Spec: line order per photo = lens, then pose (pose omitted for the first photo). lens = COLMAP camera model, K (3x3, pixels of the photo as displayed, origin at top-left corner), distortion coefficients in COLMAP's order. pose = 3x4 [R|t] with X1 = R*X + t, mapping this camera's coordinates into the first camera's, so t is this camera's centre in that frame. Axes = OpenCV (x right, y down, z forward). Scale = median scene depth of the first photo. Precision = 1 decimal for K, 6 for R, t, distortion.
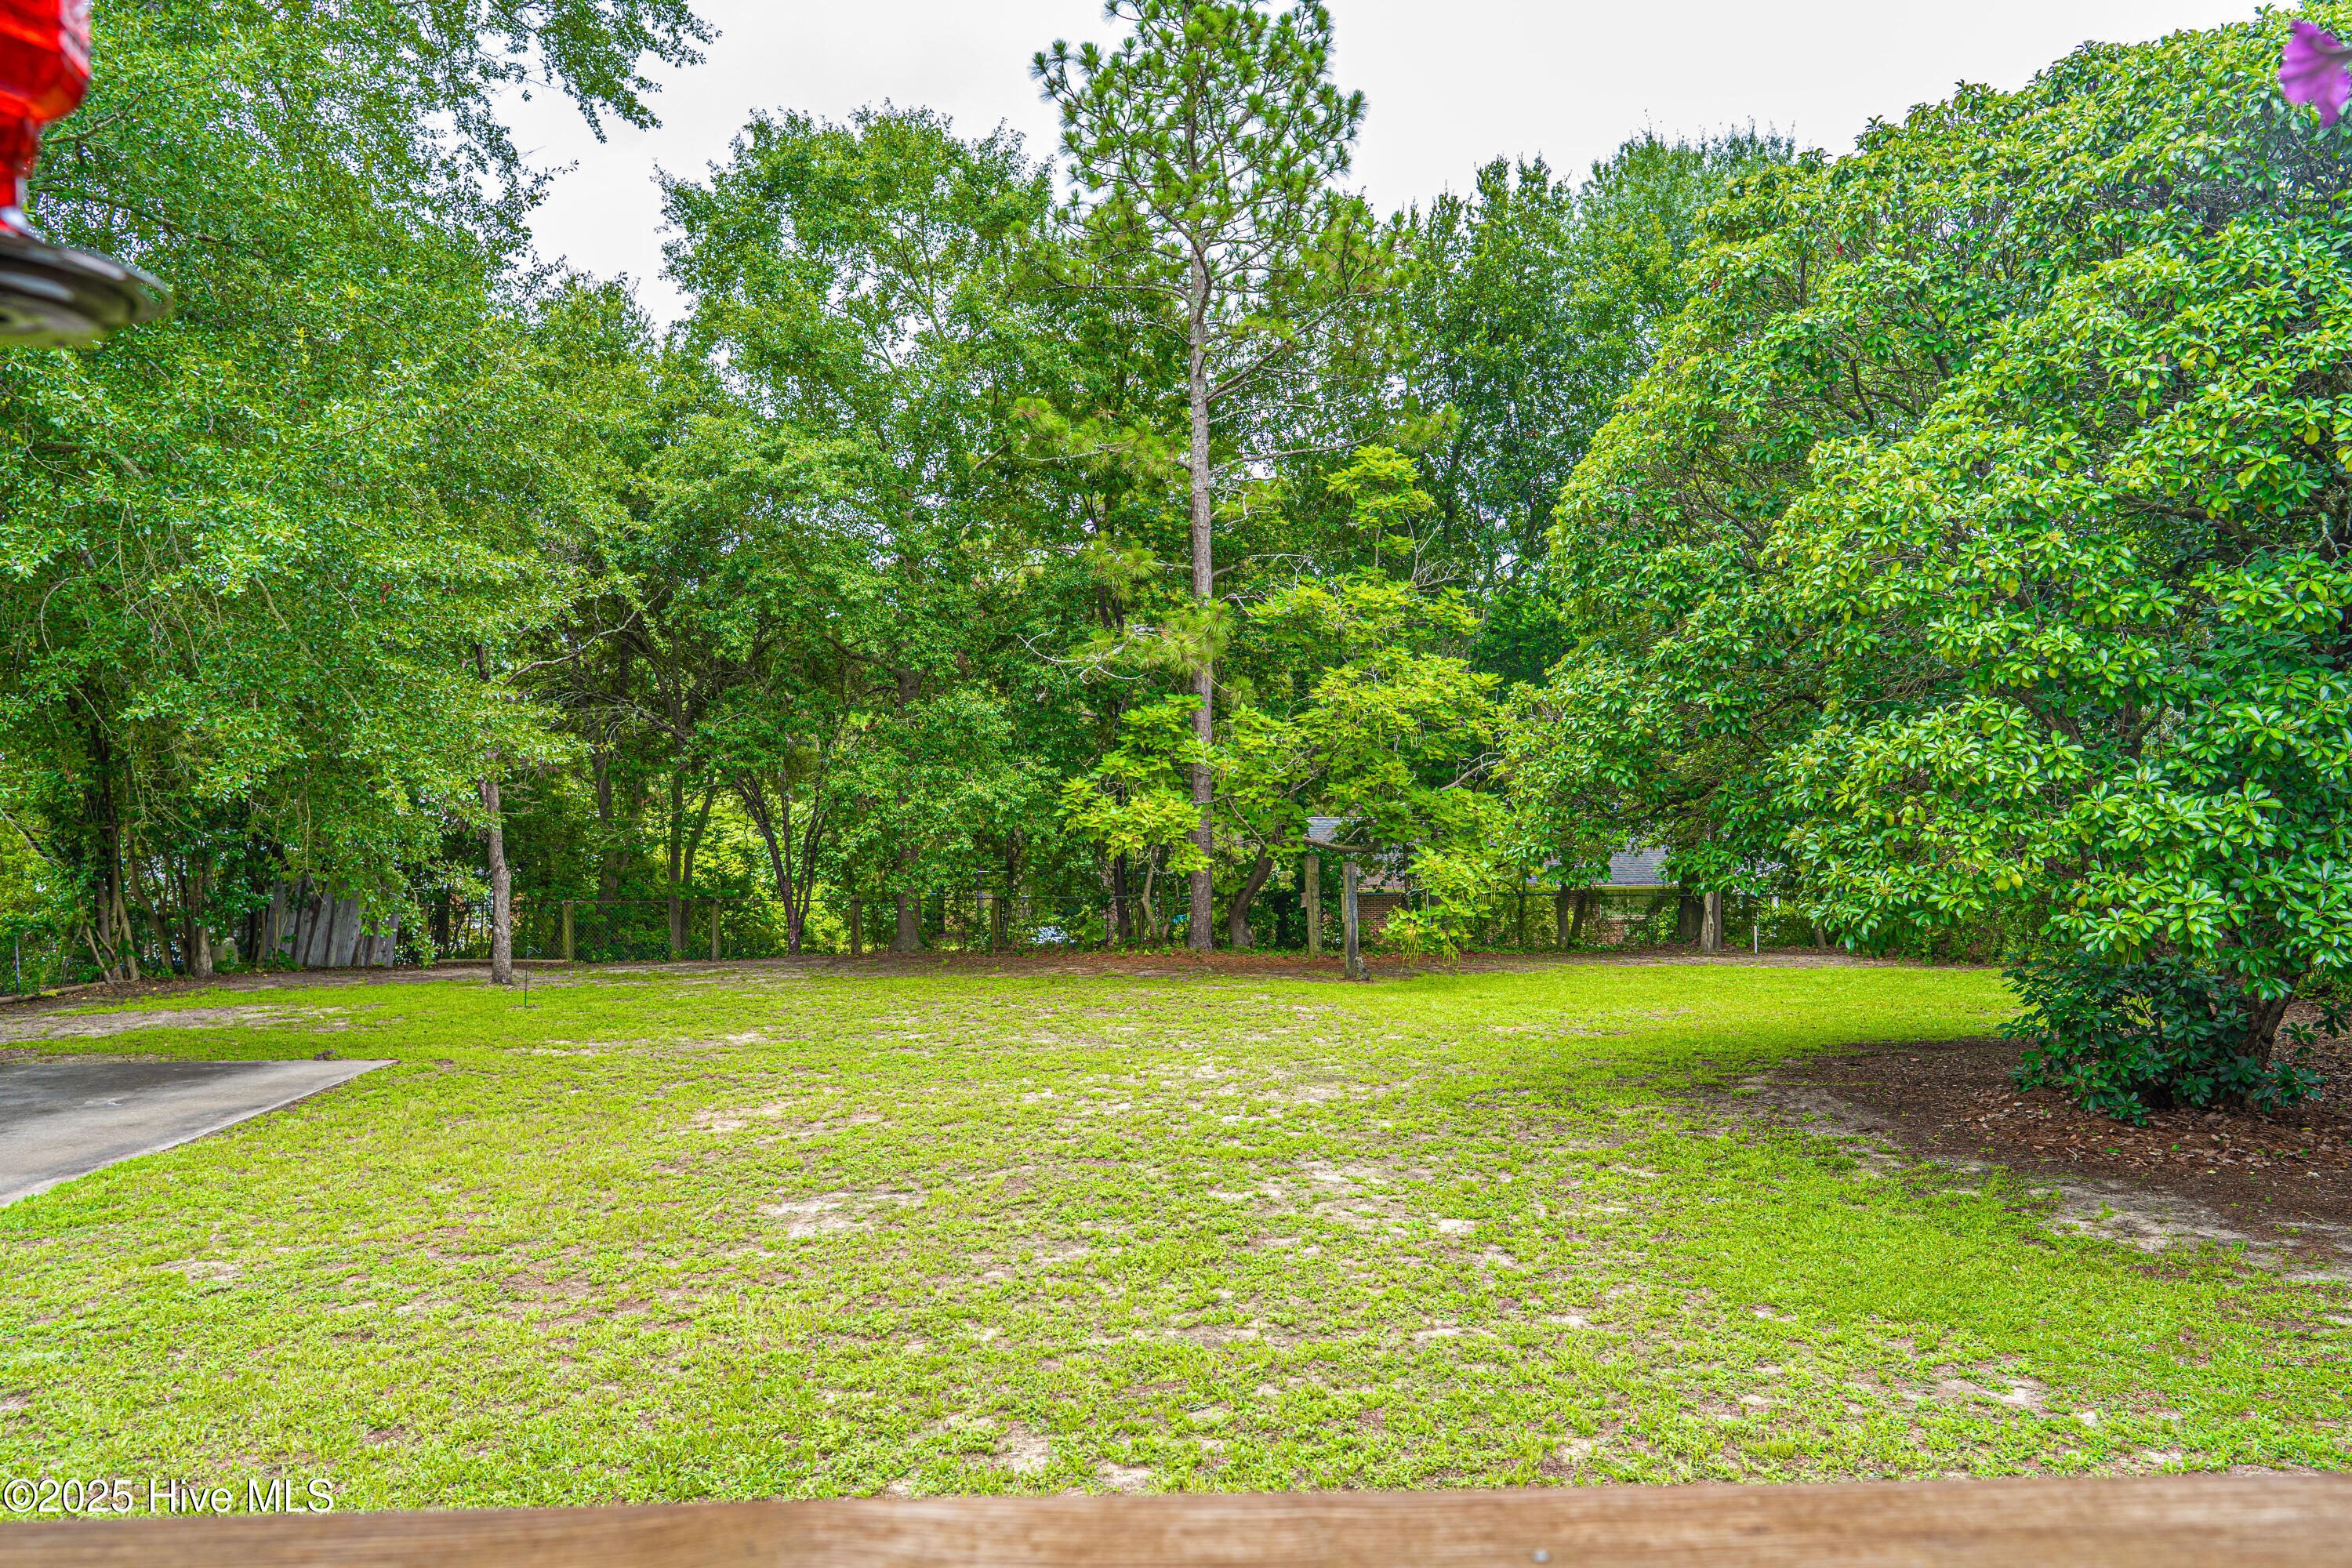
lens RADIAL K [[1663.4, 0, 1176.0], [0, 1663.4, 784.0], [0, 0, 1]] dist [0.002724, 0.001569]
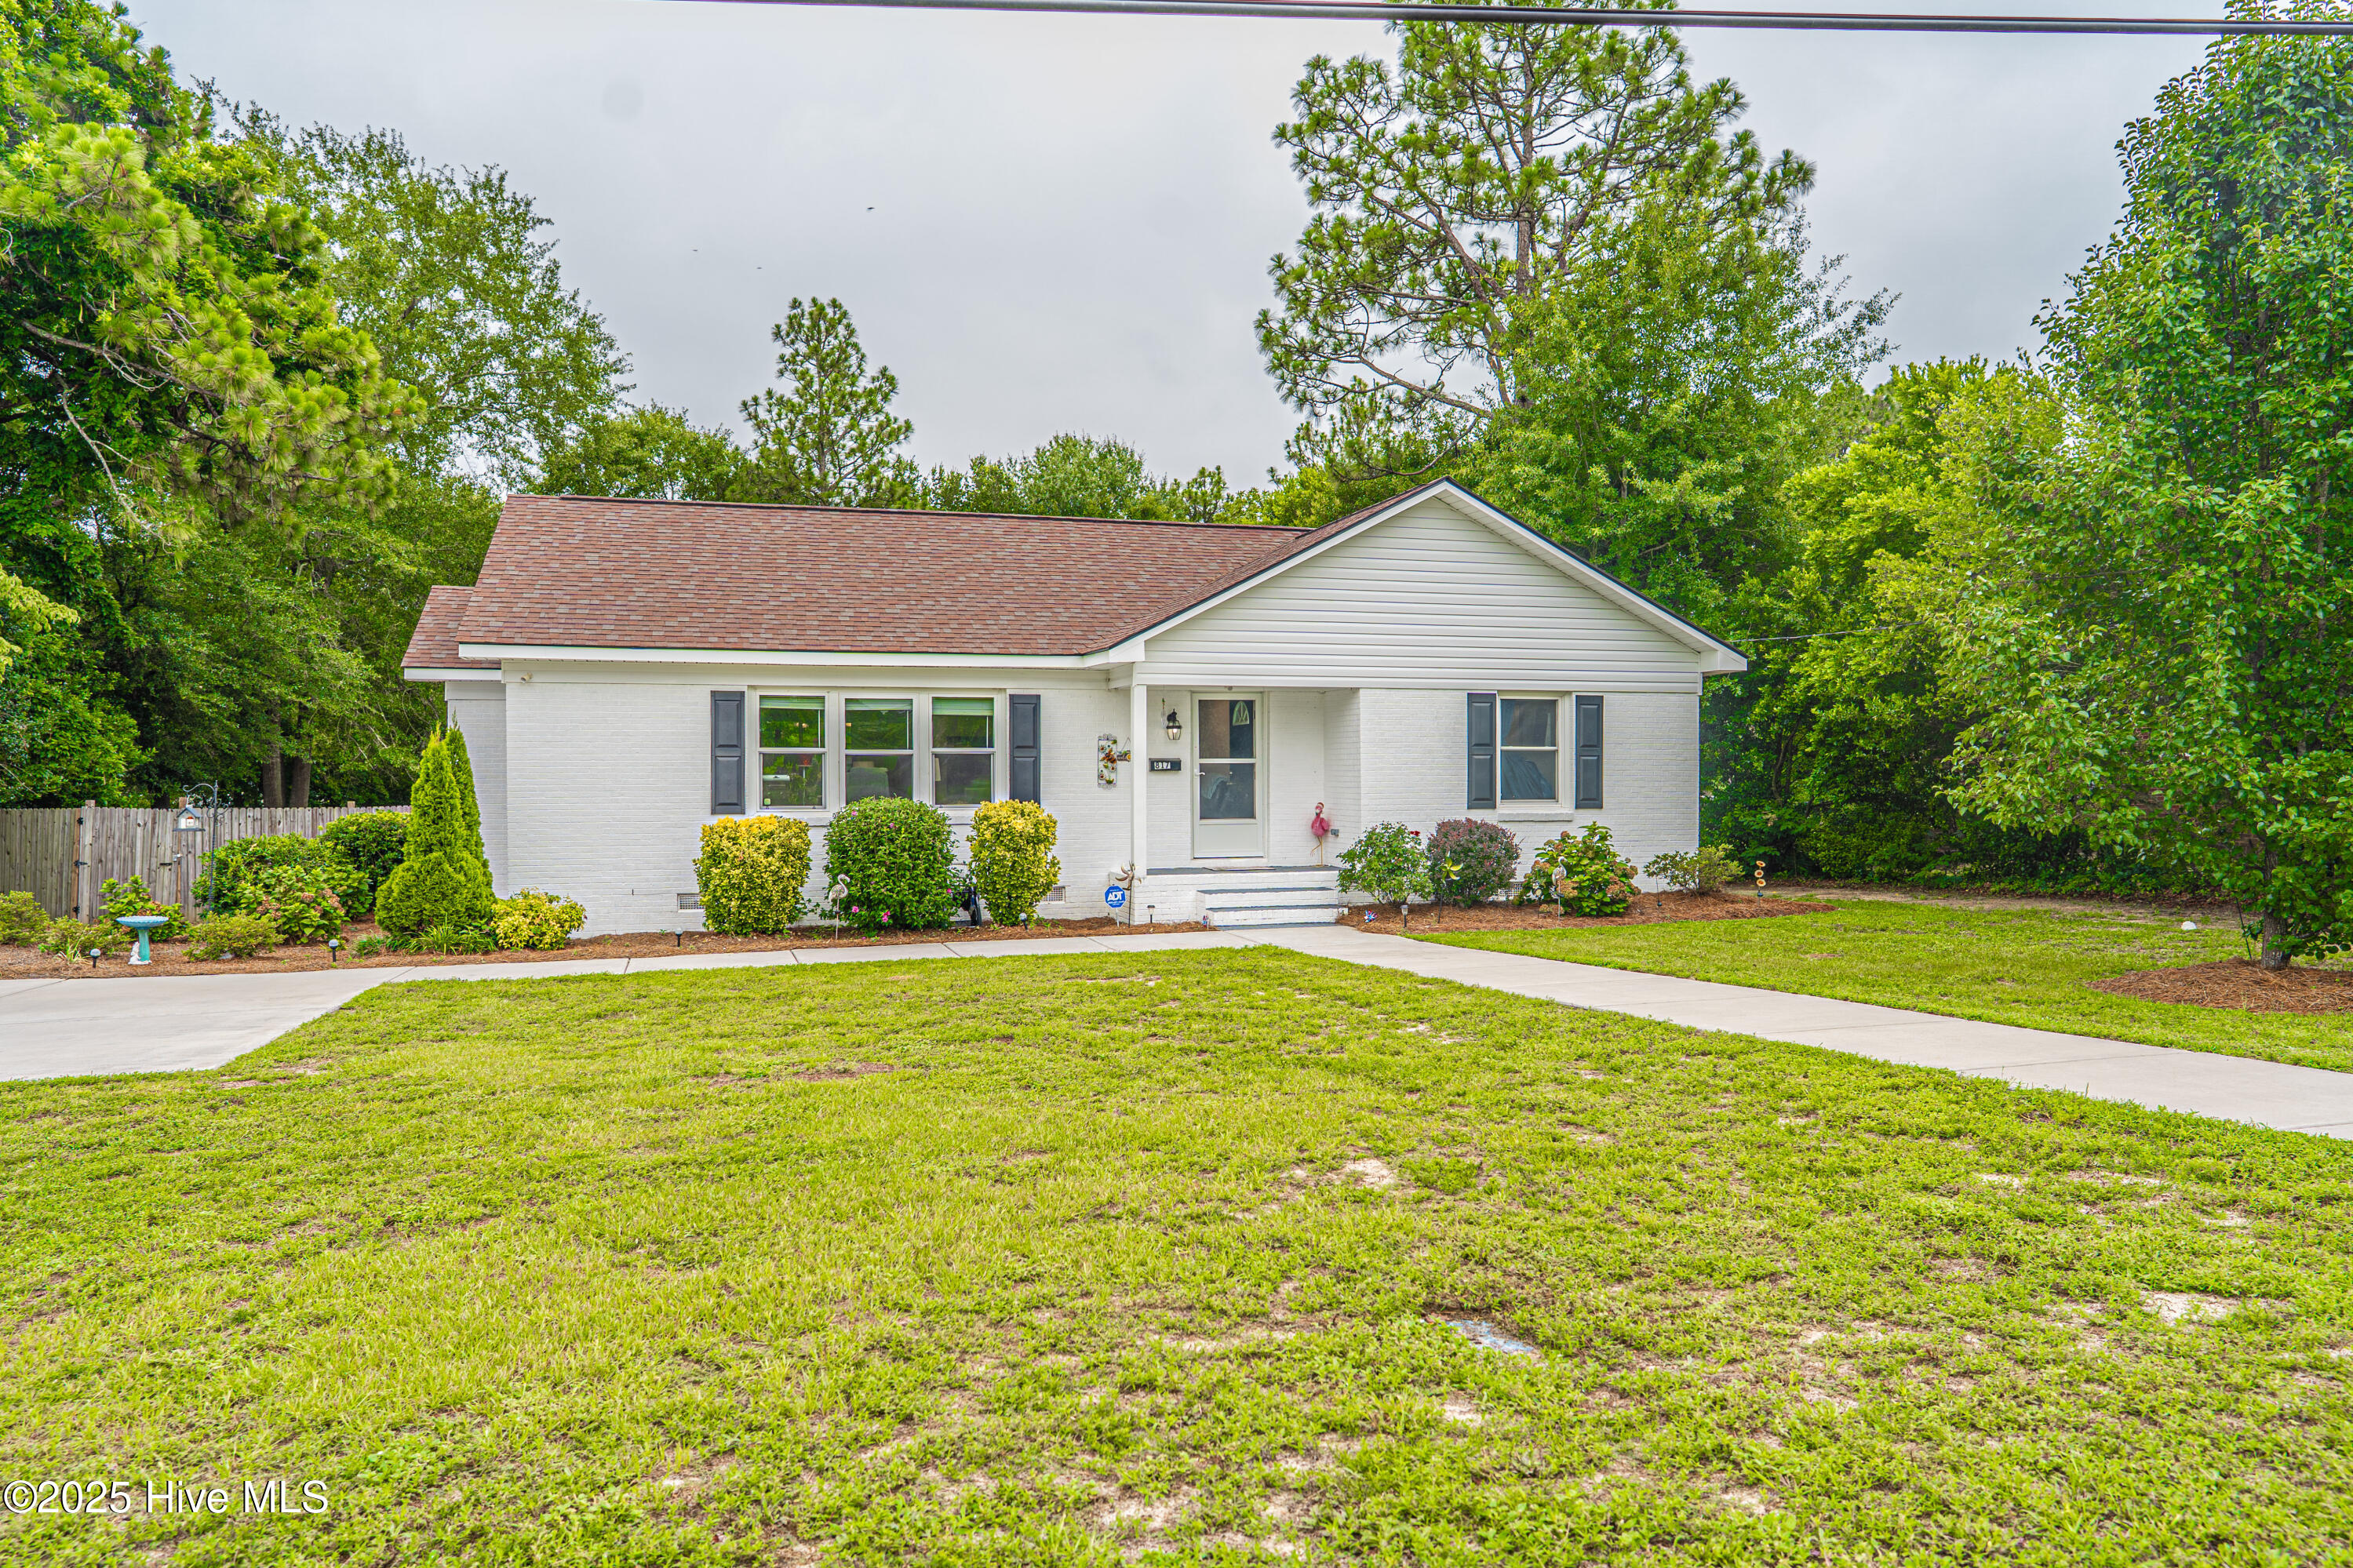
lens RADIAL K [[1606.2, 0, 1160.4], [0, 1606.2, 785.8], [0, 0, 1]] dist [-0.002694, 0.002665]
pose [[0.968877, -0.000700, 0.247541, -0.071792], [-0.001951, 0.999943, 0.010463, -0.005697], [-0.247534, -0.010620, 0.968821, -0.907099]]
